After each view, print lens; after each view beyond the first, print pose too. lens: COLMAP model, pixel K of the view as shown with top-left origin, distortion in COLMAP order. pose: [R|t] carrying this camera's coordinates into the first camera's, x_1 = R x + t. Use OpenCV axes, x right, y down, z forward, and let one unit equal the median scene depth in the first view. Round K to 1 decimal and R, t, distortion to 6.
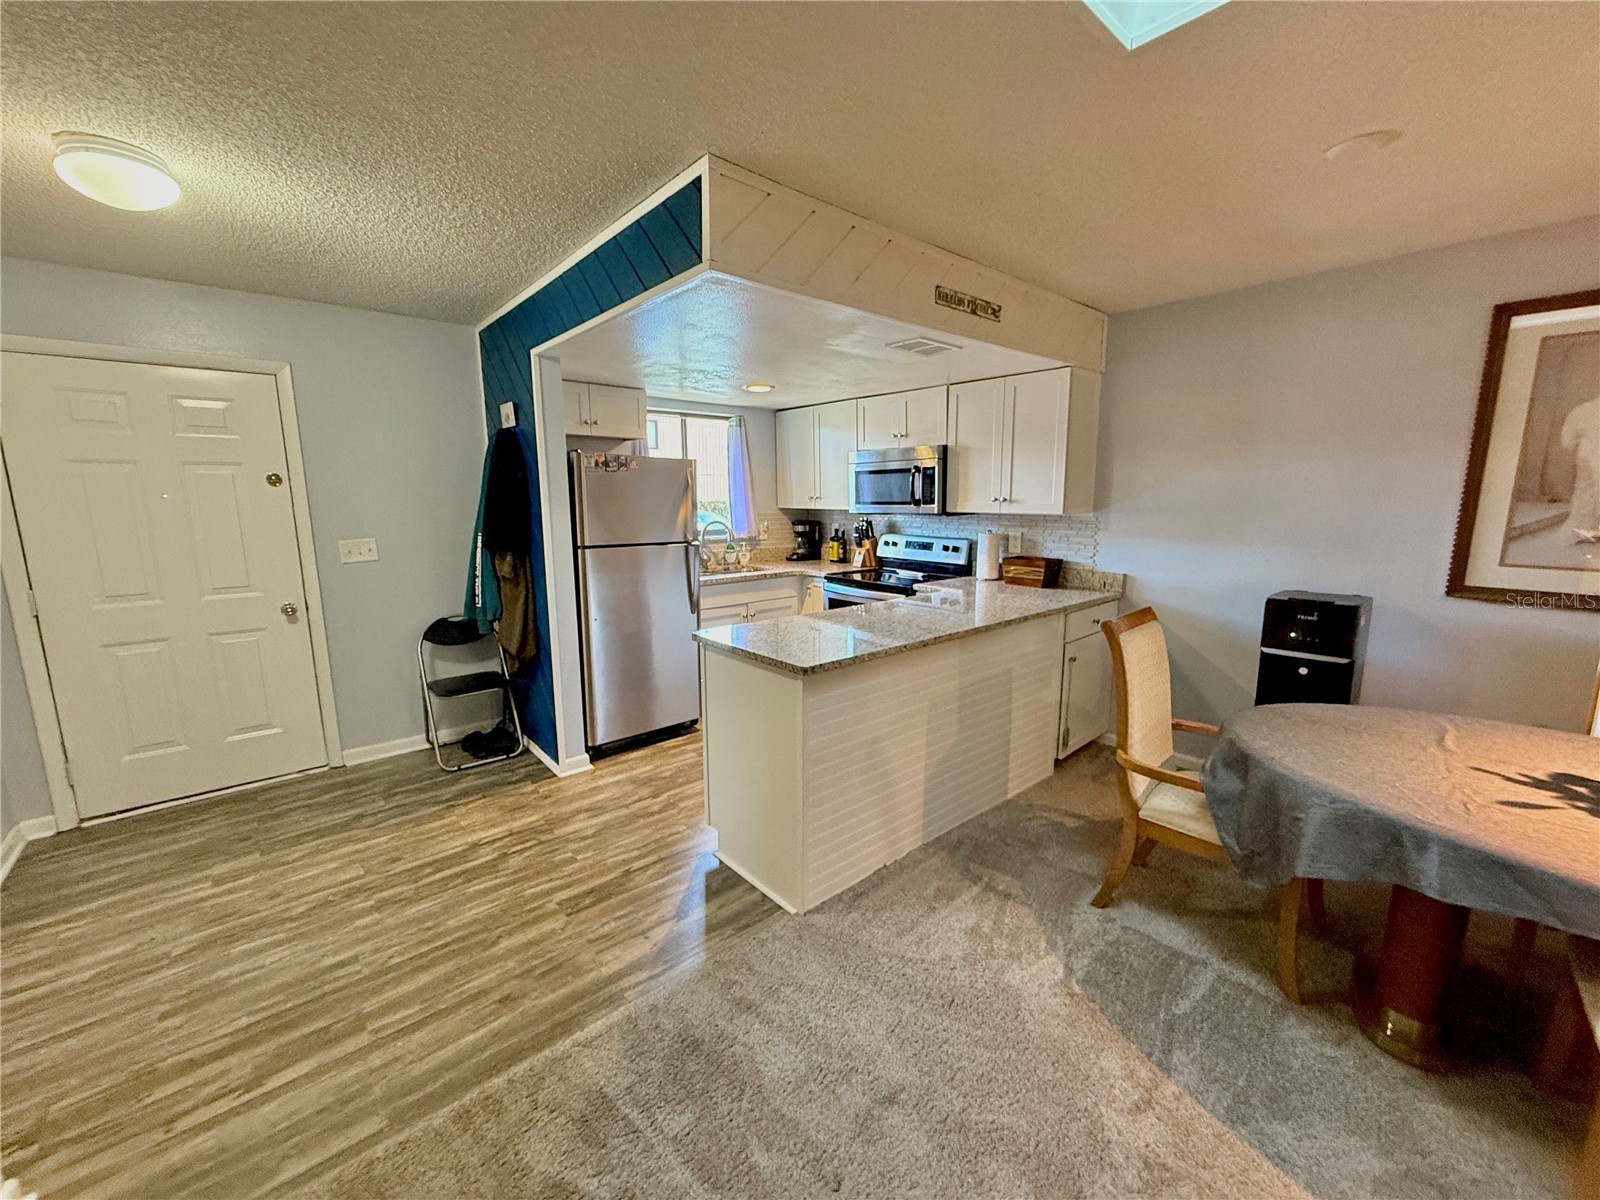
lens RADIAL K [[637.5, 0, 793.4], [0, 637.5, 599.8], [0, 0, 1]] dist [-0.000645, 0.000639]
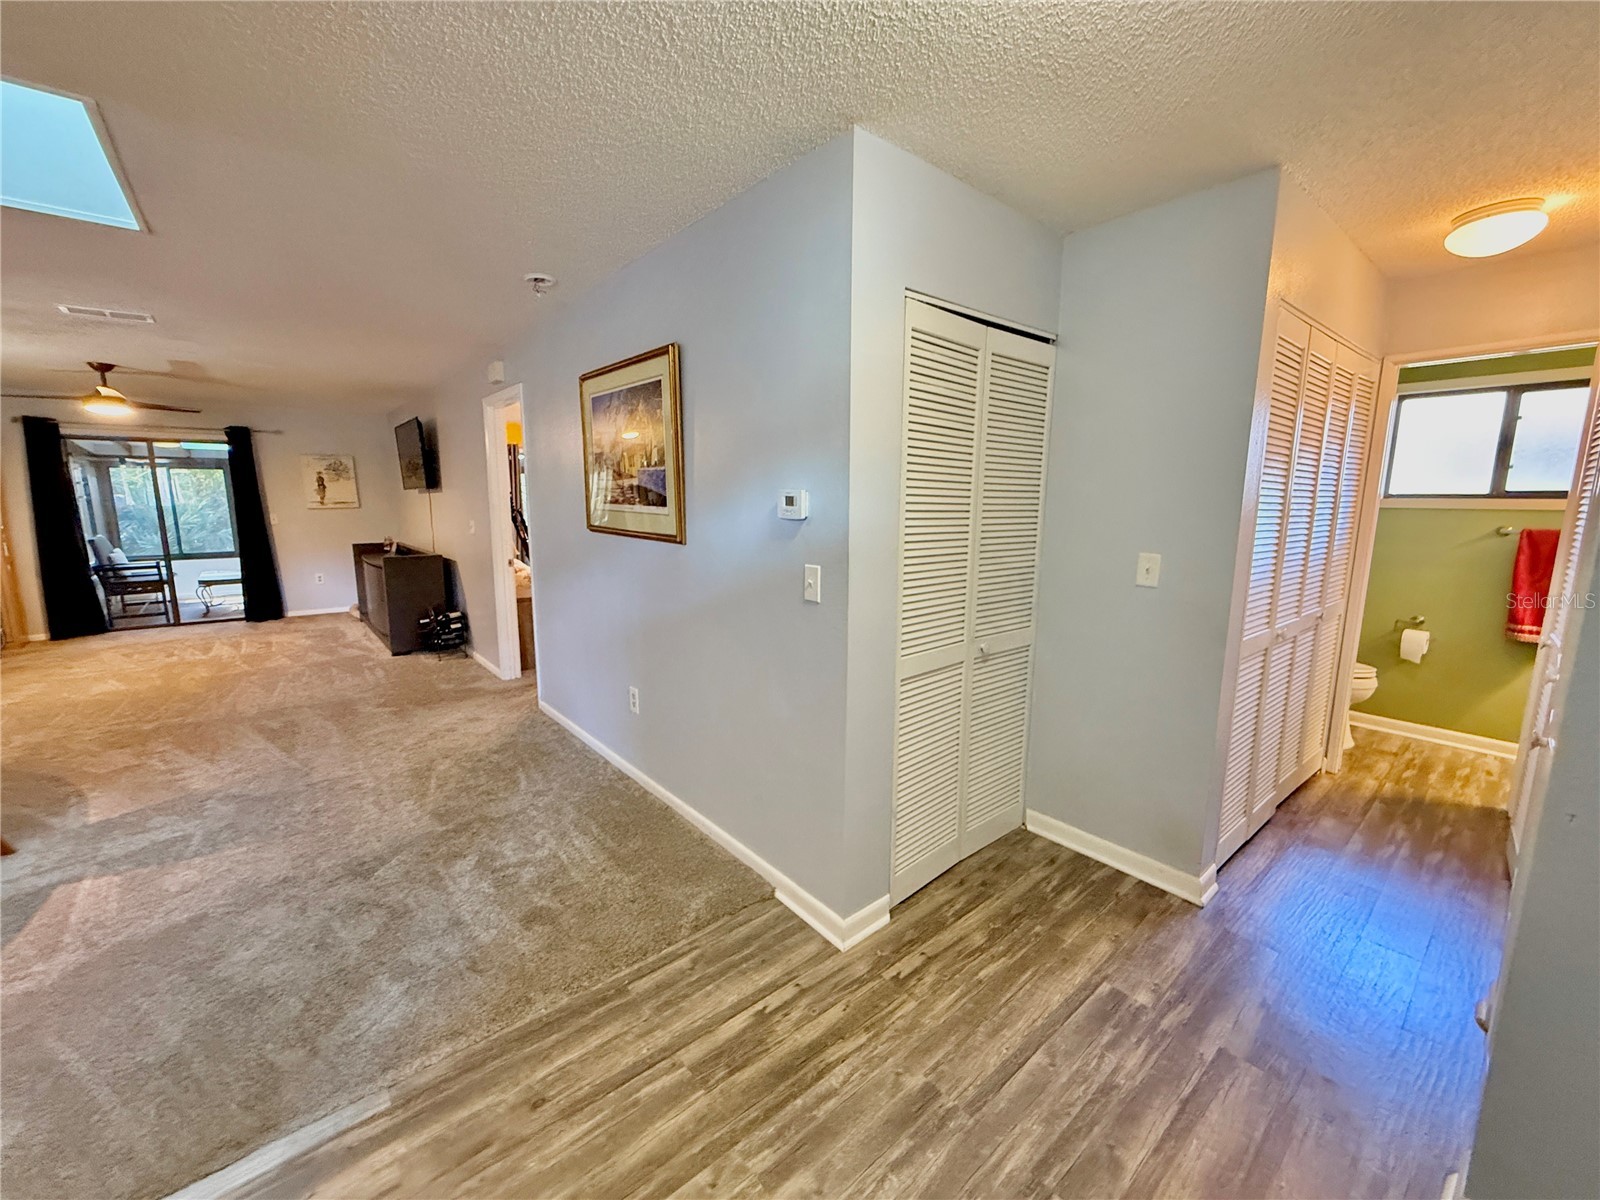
lens RADIAL K [[637.5, 0, 792.9], [0, 637.5, 600.7], [0, 0, 1]] dist [-0.000645, 0.000639]
pose [[-0.999869, -0.001620, 0.016093, -0.476139], [0.003662, 0.946456, 0.322812, -0.144918], [-0.015754, 0.322828, -0.946326, 0.938951]]
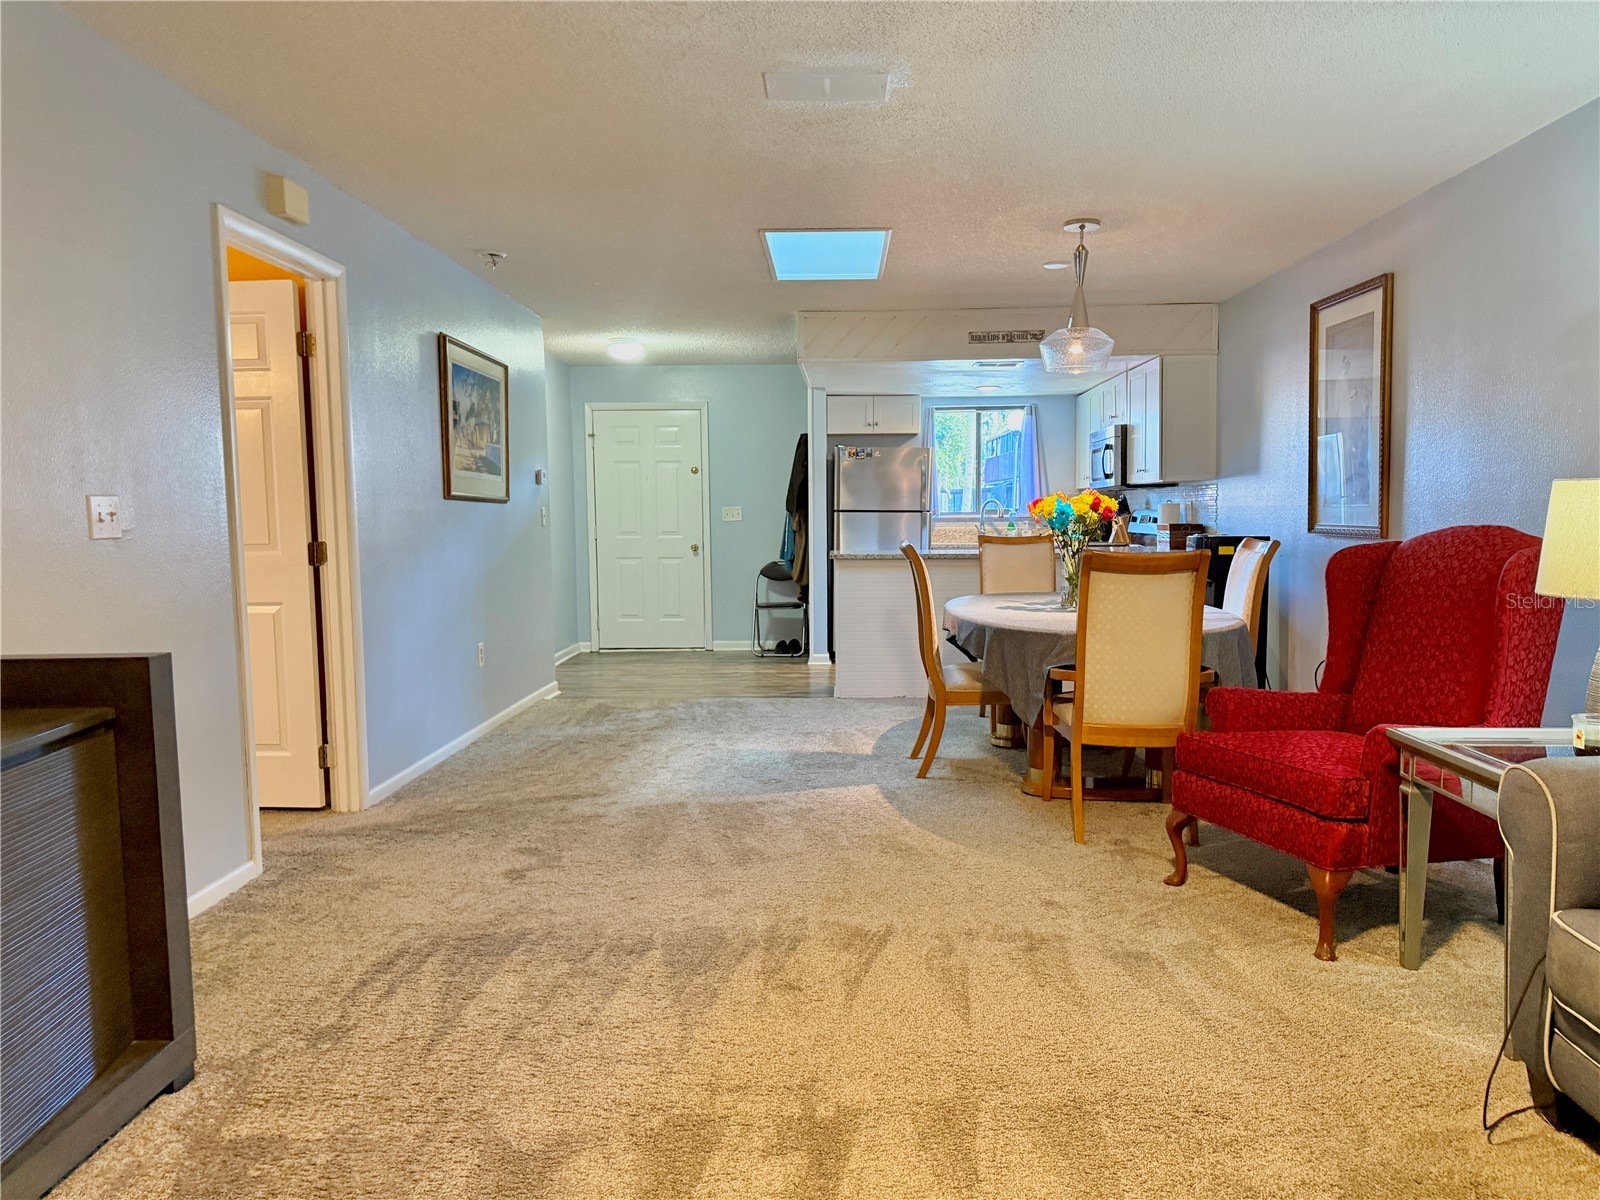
lens RADIAL K [[1125.6, 0, 811.5], [0, 1125.6, 608.9], [0, 0, 1]] dist [0.057346, -0.076118]
pose [[0.742766, 0.053952, -0.667374, 1.468577], [-0.104483, 0.993877, -0.035939, 0.259242], [0.661349, 0.096424, 0.743855, -1.011195]]
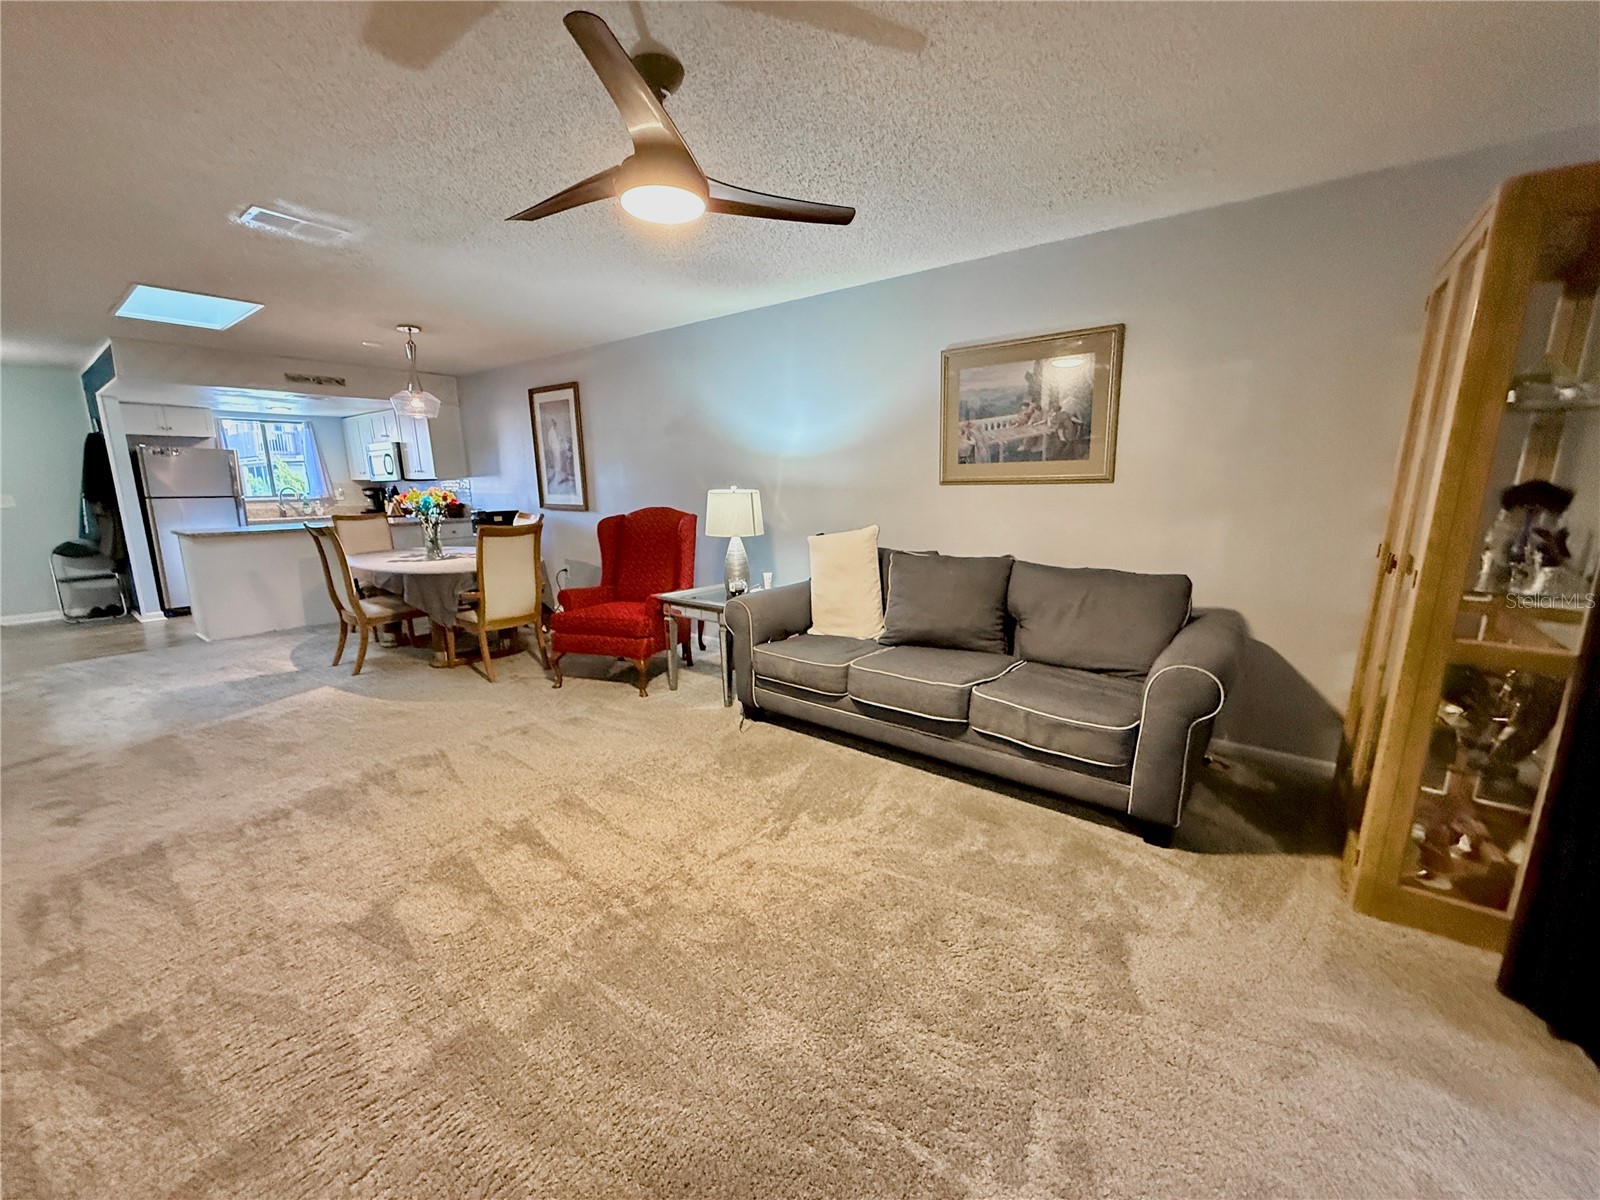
lens RADIAL K [[637.5, 0, 796.1], [0, 637.5, 601.0], [0, 0, 1]] dist [-0.000645, 0.000639]
pose [[0.980019, -0.045959, 0.193521, 1.229395], [0.041035, 0.998726, 0.029375, 0.258298], [-0.194624, -0.020847, 0.980656, -1.278963]]
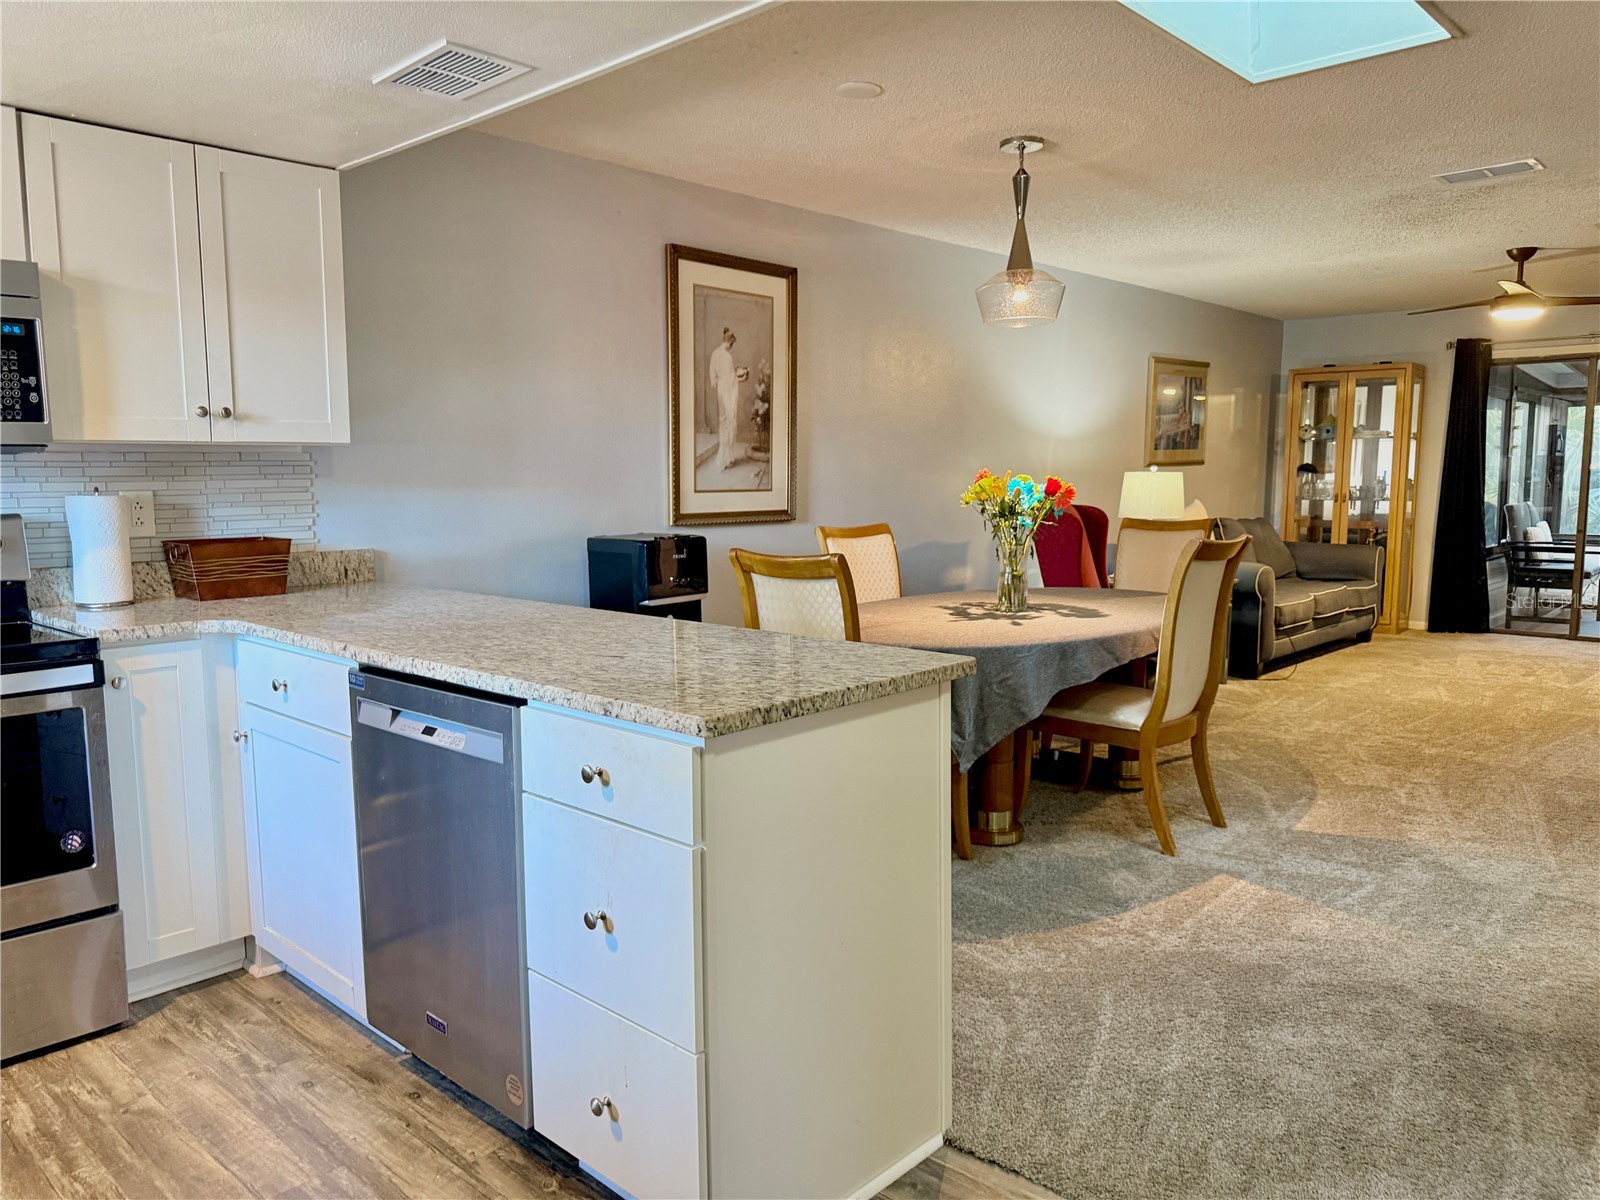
lens RADIAL K [[1125.6, 0, 811.2], [0, 1125.6, 599.5], [0, 0, 1]] dist [0.057346, -0.076118]
pose [[-0.112177, -0.110824, 0.987489, -0.637123], [0.171232, 0.976740, 0.129069, -0.069294], [-0.978824, 0.183568, -0.090591, 0.803185]]
